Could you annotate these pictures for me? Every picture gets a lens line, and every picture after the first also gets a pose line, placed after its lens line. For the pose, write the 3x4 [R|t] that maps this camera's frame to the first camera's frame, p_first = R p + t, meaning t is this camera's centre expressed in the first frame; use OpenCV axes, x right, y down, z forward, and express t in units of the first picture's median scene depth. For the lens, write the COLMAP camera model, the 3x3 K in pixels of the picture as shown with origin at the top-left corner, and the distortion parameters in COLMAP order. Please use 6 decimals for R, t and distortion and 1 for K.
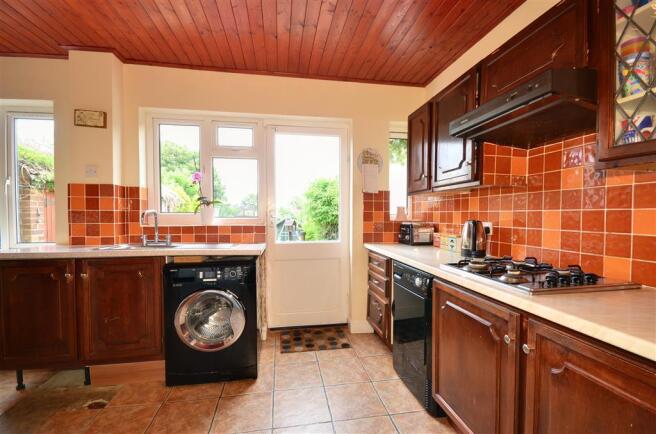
lens RADIAL K [[291.2, 0, 328.0], [0, 291.2, 217.0], [0, 0, 1]] dist [-0.001926, -0.000602]
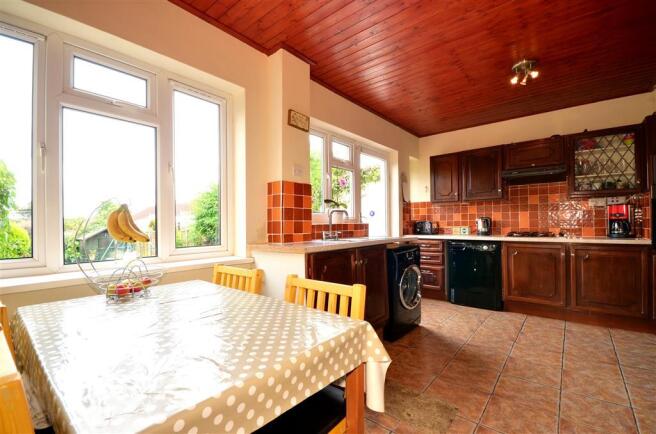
lens RADIAL K [[291.2, 0, 328.0], [0, 291.2, 217.0], [0, 0, 1]] dist [-0.001926, -0.000602]
pose [[0.762806, 0.005350, 0.646605, -1.393885], [0.020865, 0.999241, -0.032882, 0.044873], [-0.646290, 0.038574, 0.762116, 0.139108]]
